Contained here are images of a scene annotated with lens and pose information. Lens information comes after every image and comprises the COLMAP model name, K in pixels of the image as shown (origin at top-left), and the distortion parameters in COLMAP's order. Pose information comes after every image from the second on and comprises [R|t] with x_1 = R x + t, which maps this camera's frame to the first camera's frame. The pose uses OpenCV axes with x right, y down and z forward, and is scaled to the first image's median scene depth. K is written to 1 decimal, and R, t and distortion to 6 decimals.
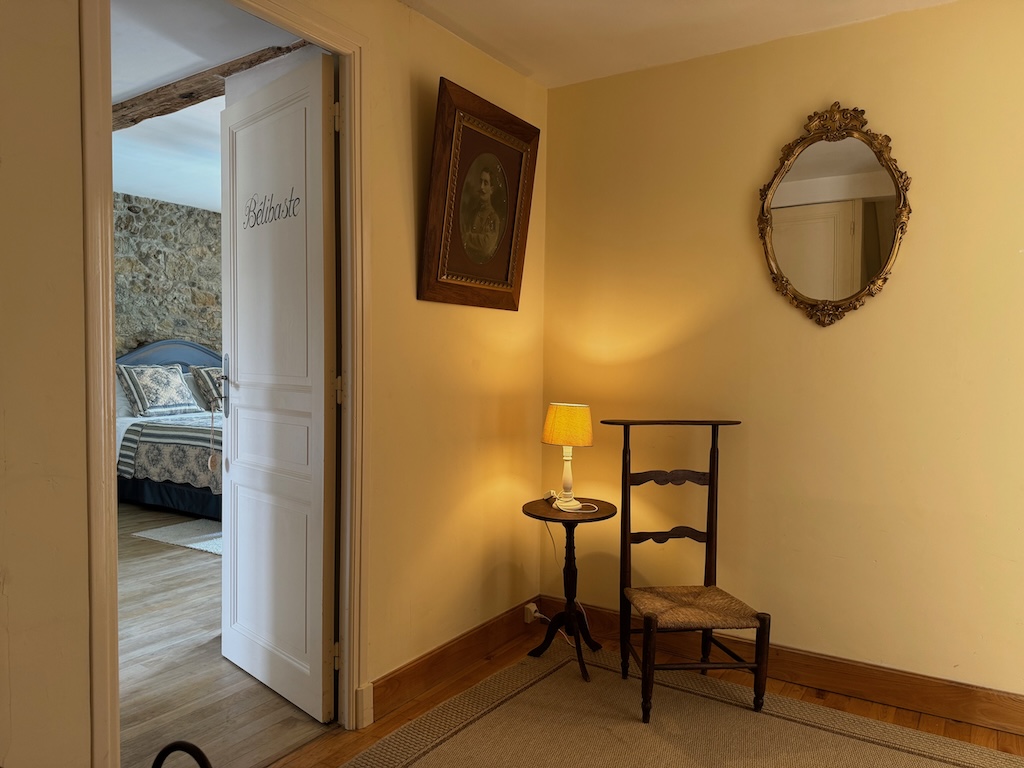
lens RADIAL K [[709.2, 0, 512.0], [0, 709.2, 384.0], [0, 0, 1]] dist [0.088642, -0.109231]
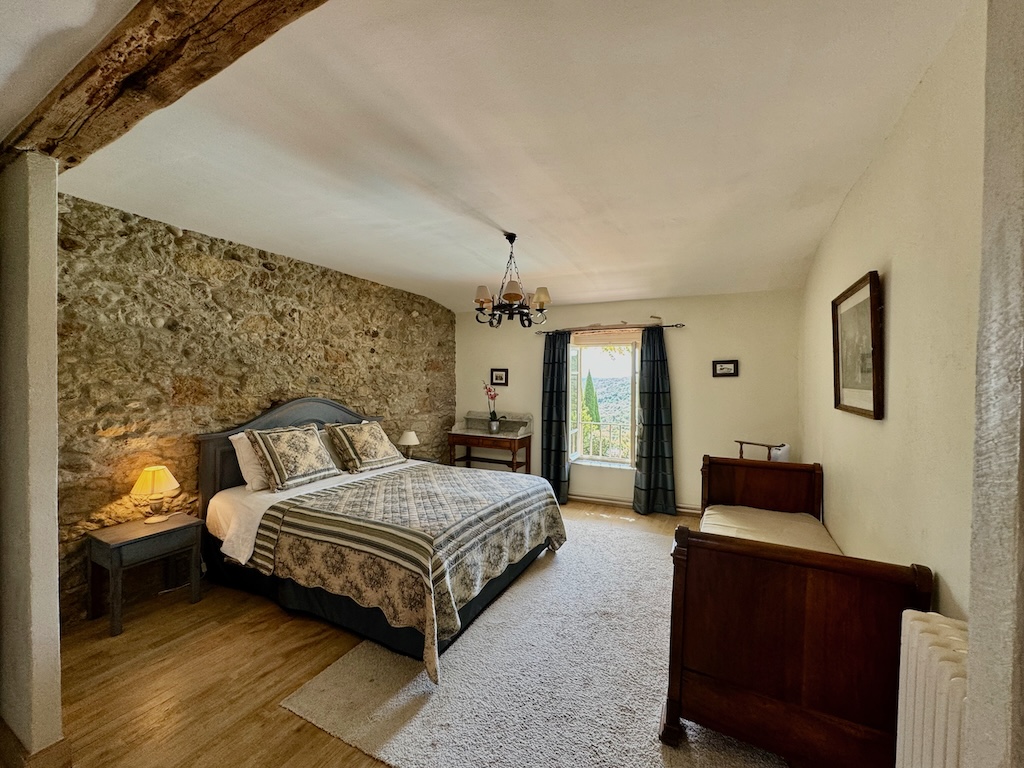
lens RADIAL K [[410.8, 0, 517.1], [0, 410.8, 383.5], [0, 0, 1]] dist [0.000558, -0.000026]
pose [[0.995480, -0.009019, 0.094538, -0.243750], [0.011932, 0.999470, -0.030287, -0.062825], [-0.094214, 0.031278, 0.995060, 0.419914]]
